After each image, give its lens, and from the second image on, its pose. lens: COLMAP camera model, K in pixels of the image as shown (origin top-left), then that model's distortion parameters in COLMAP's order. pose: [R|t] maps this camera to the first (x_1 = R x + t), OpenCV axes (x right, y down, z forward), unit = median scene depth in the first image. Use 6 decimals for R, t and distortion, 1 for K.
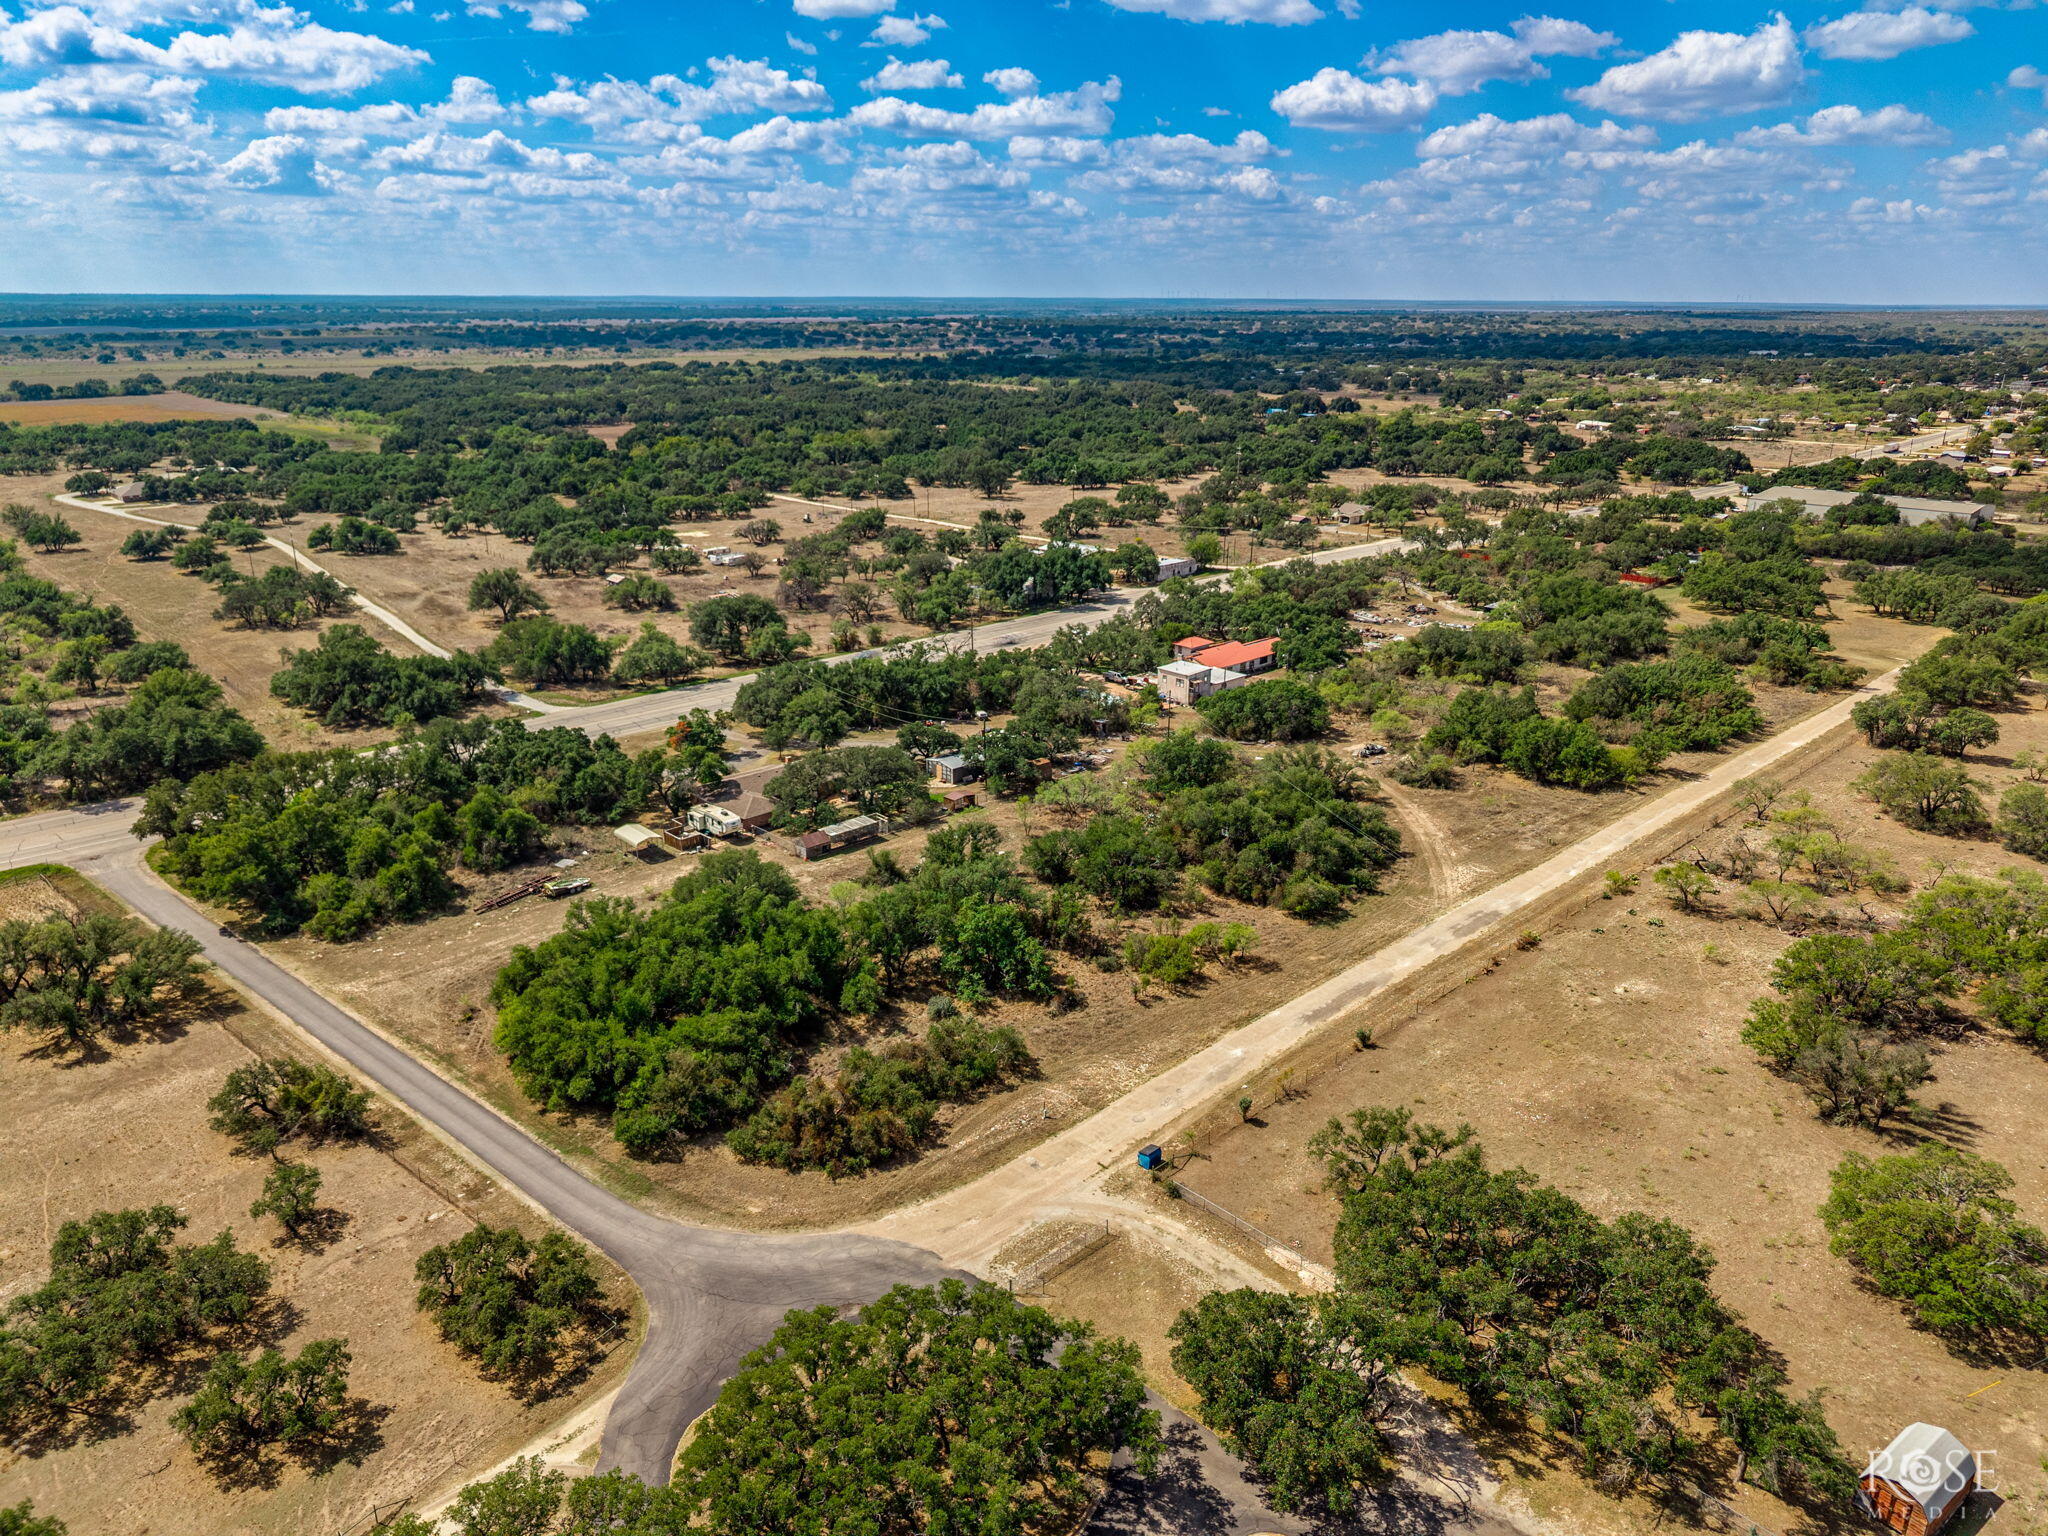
lens RADIAL K [[1379.0, 0, 1020.6], [0, 1379.0, 762.9], [0, 0, 1]] dist [0.004628, -0.001904]
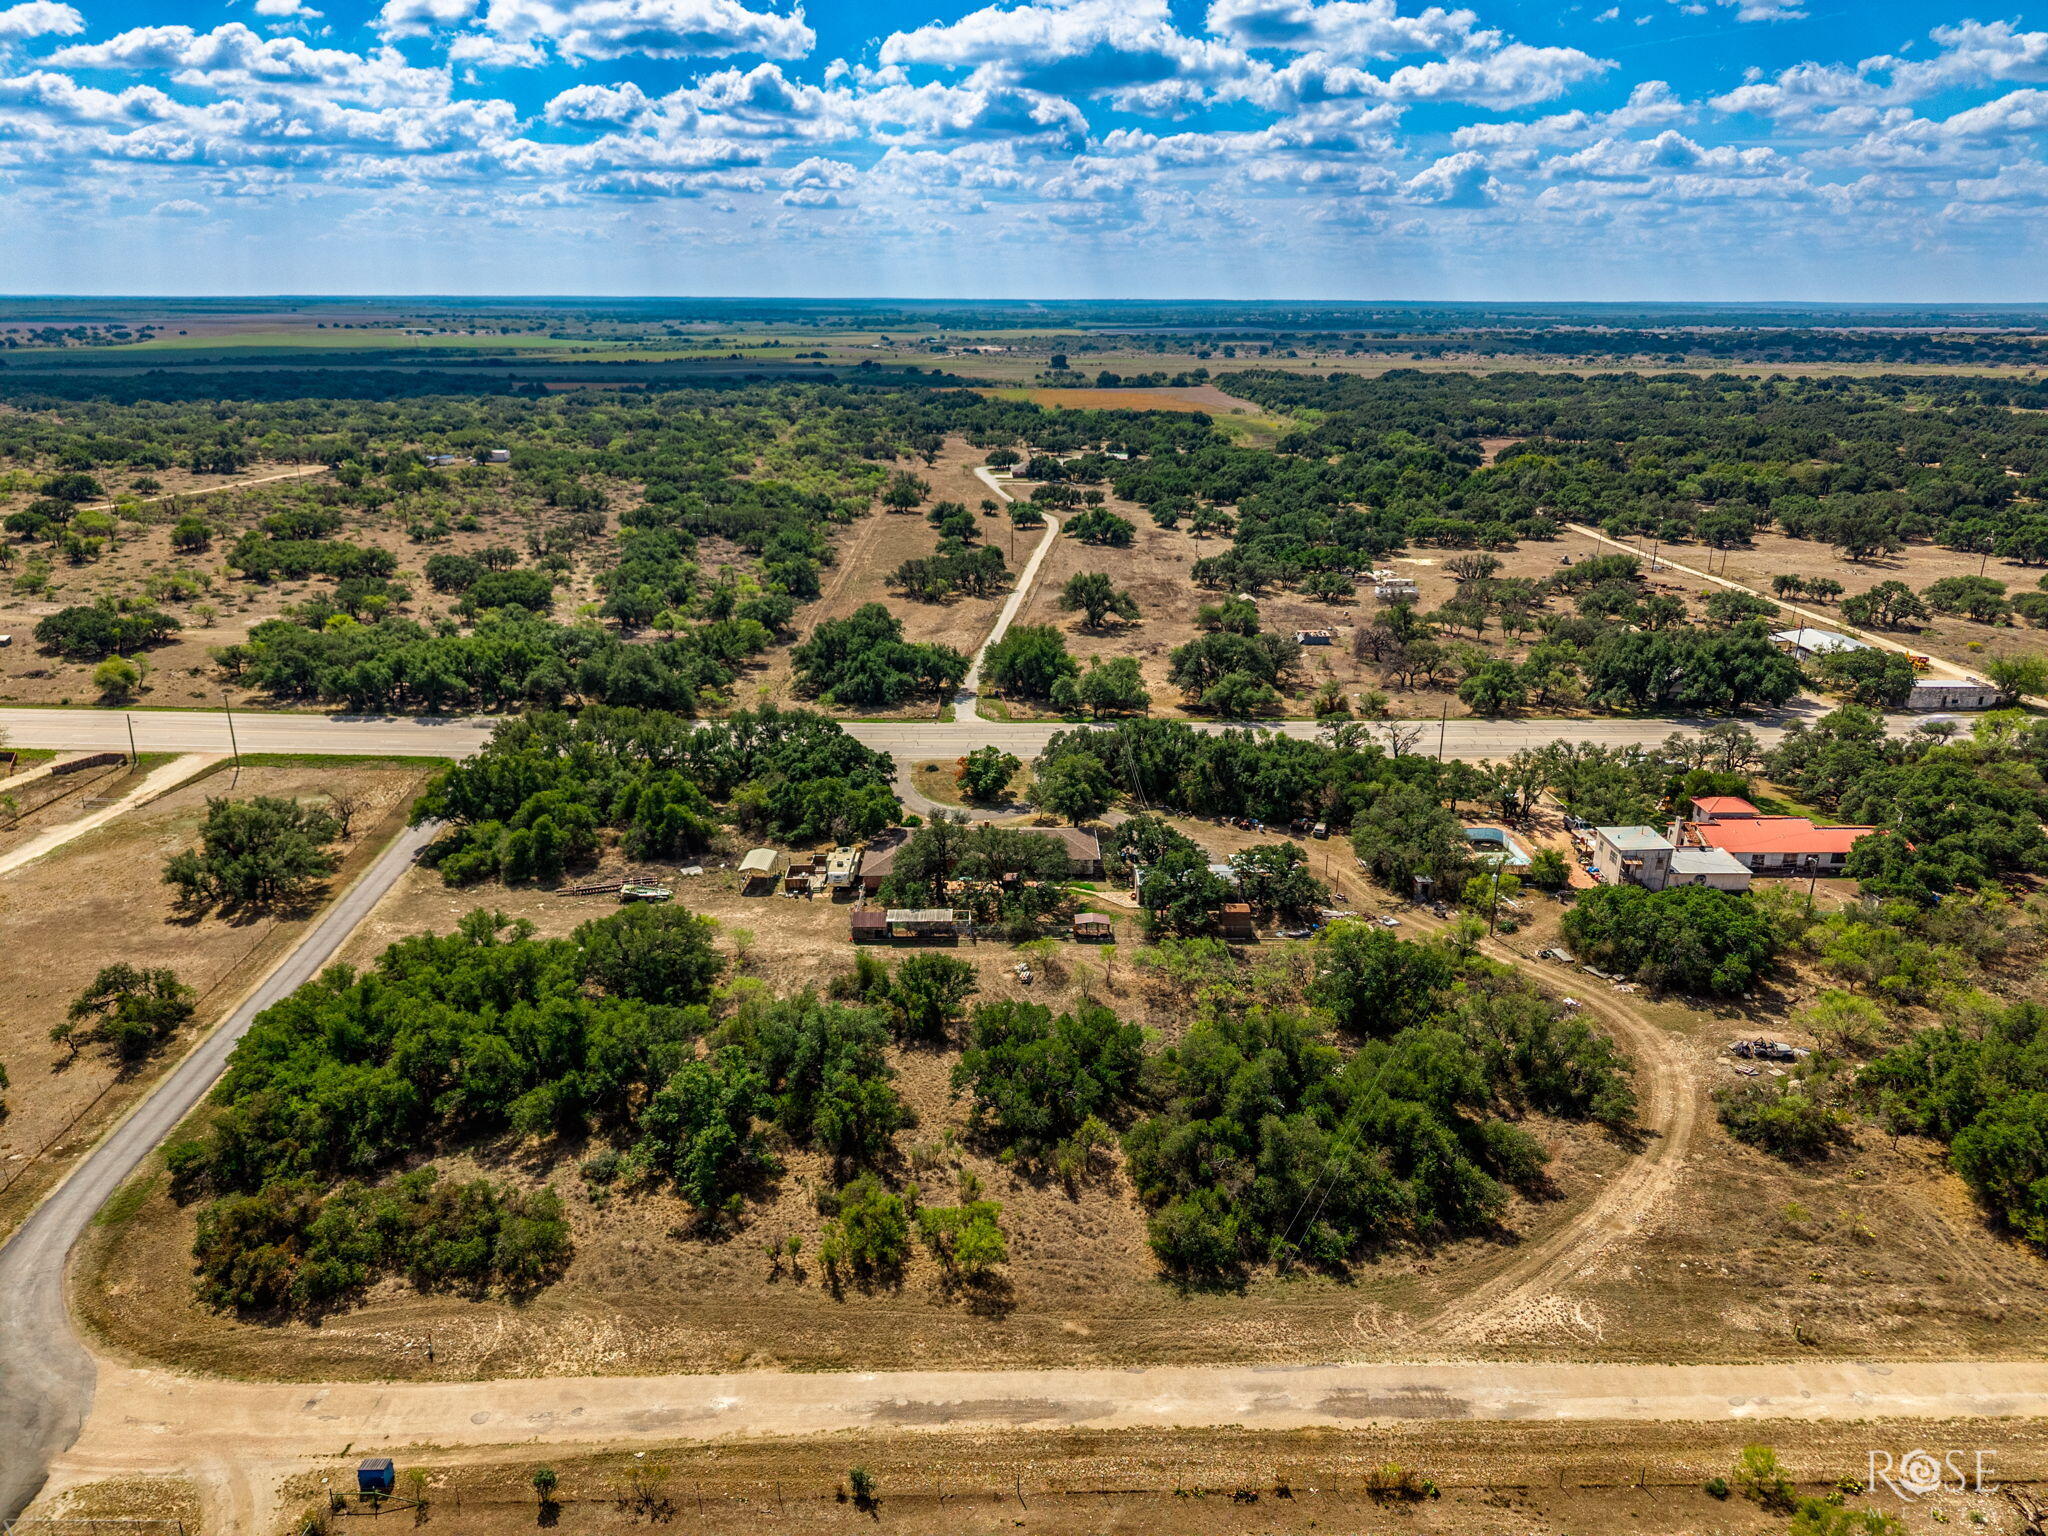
lens RADIAL K [[1359.4, 0, 1026.3], [0, 1359.4, 788.7], [0, 0, 1]] dist [0.005526, -0.002582]
pose [[0.738368, 0.228638, -0.634459, 0.255318], [-0.217750, 0.971214, 0.096582, -0.073872], [0.638278, 0.066840, 0.766899, 0.229691]]
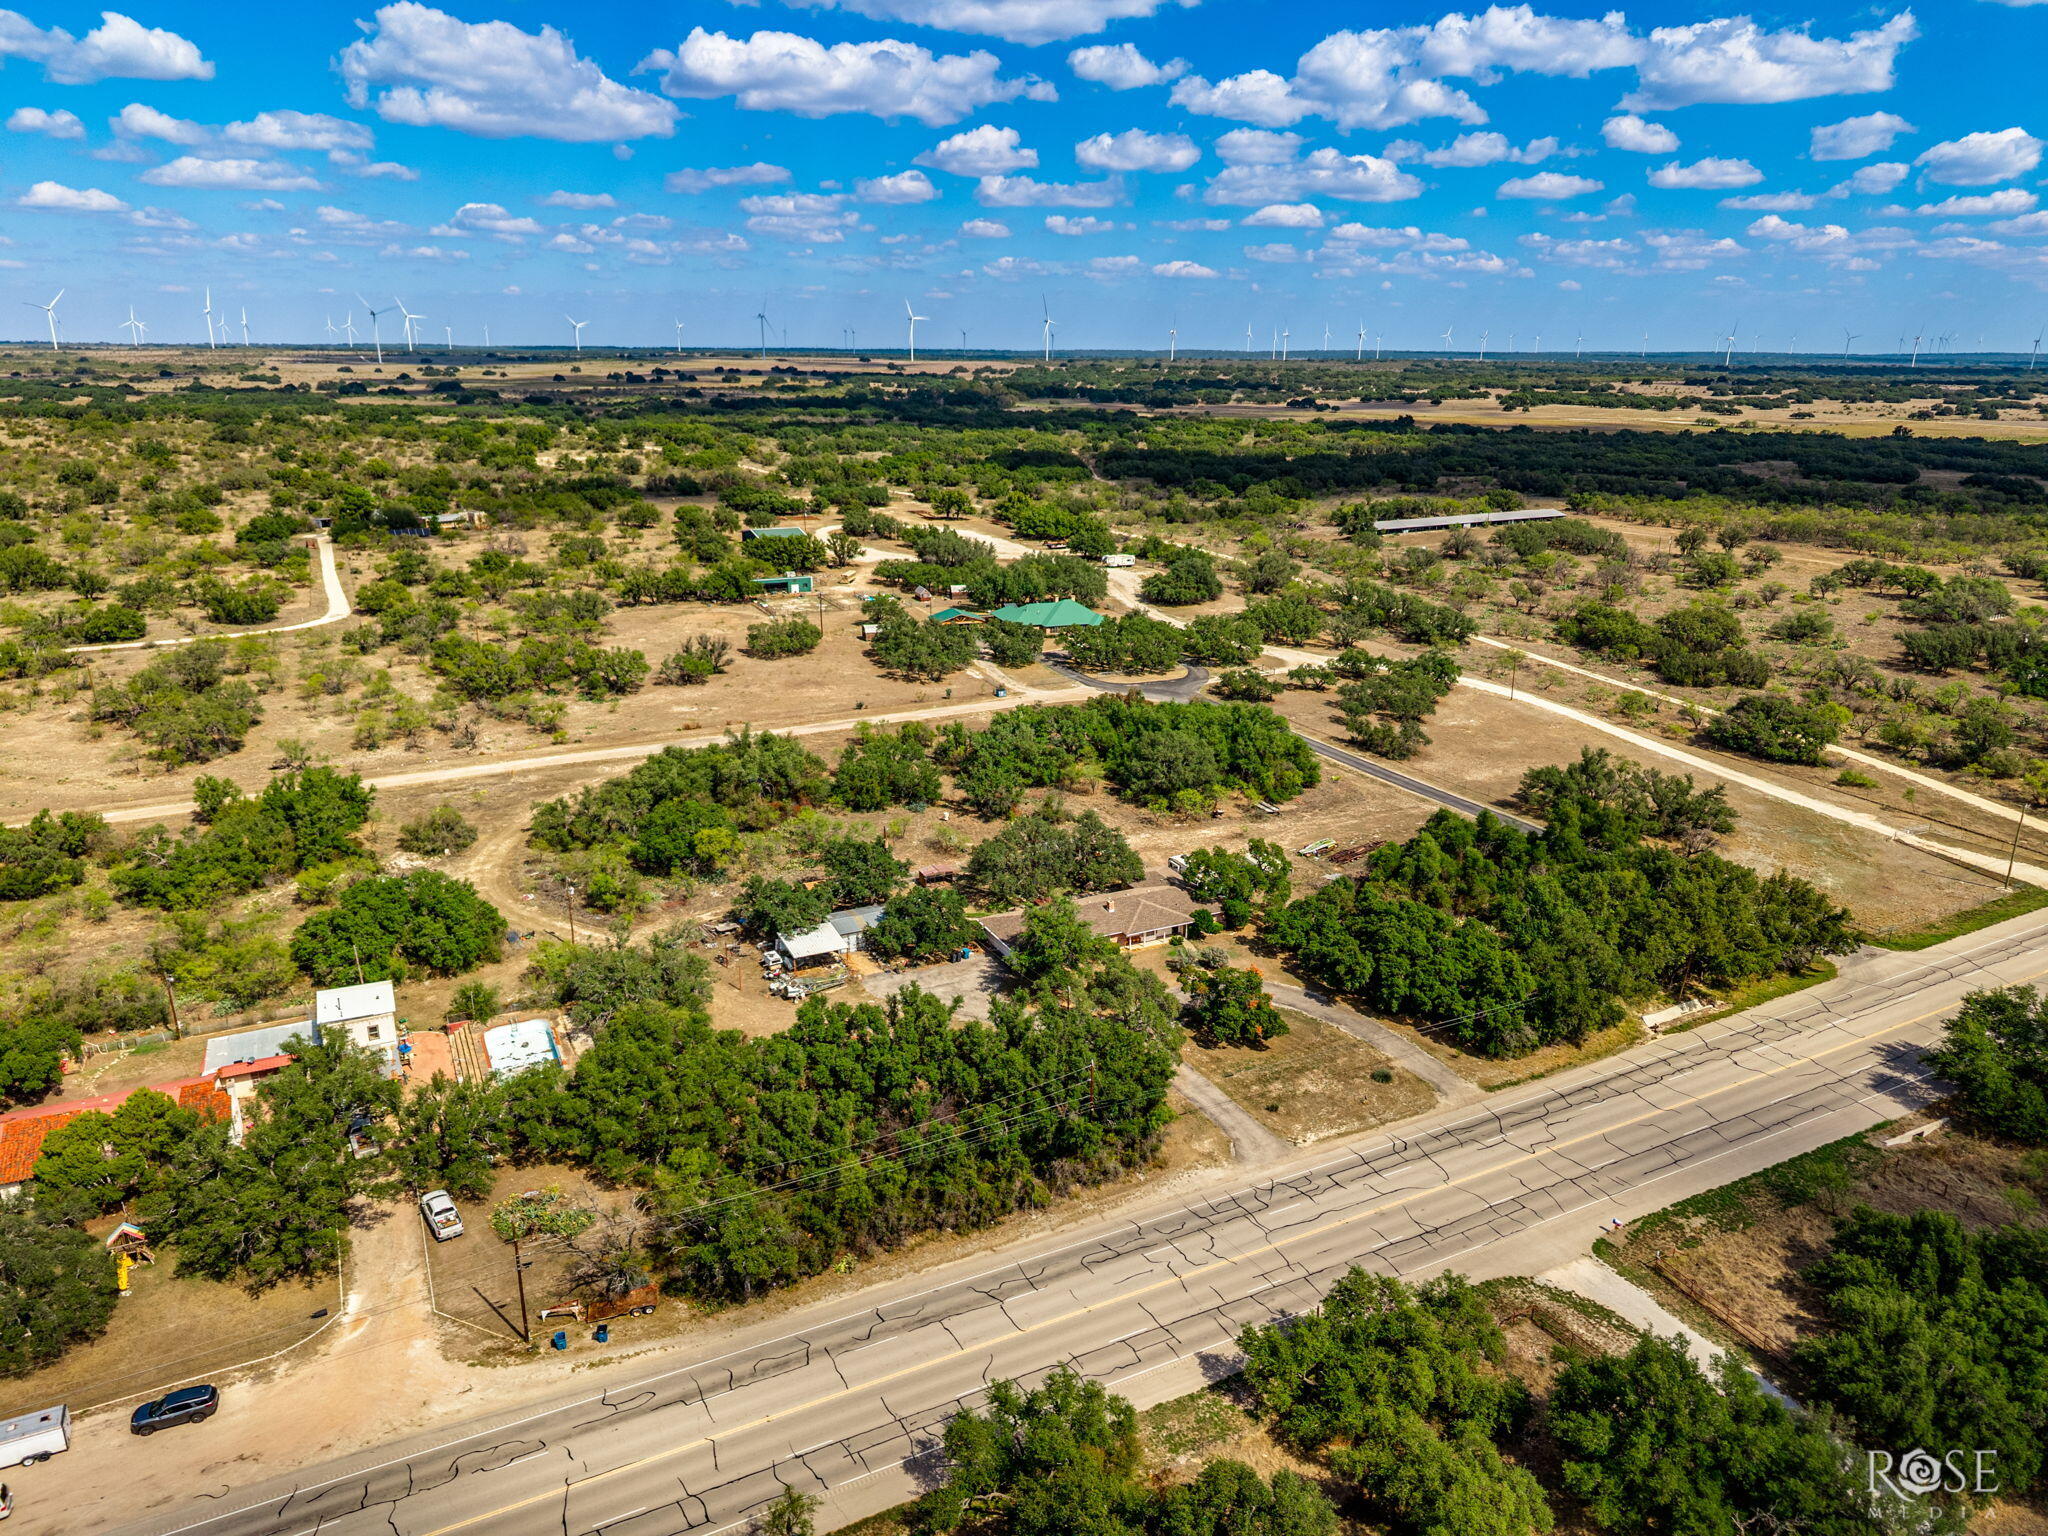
lens RADIAL K [[1378.2, 0, 1032.1], [0, 1378.2, 774.2], [0, 0, 1]] dist [-0.003757, 0.003732]
pose [[-0.957124, -0.097892, 0.272637, -0.220021], [0.081031, 0.813122, 0.576426, -0.344215], [-0.278115, 0.573803, -0.770326, 1.033779]]
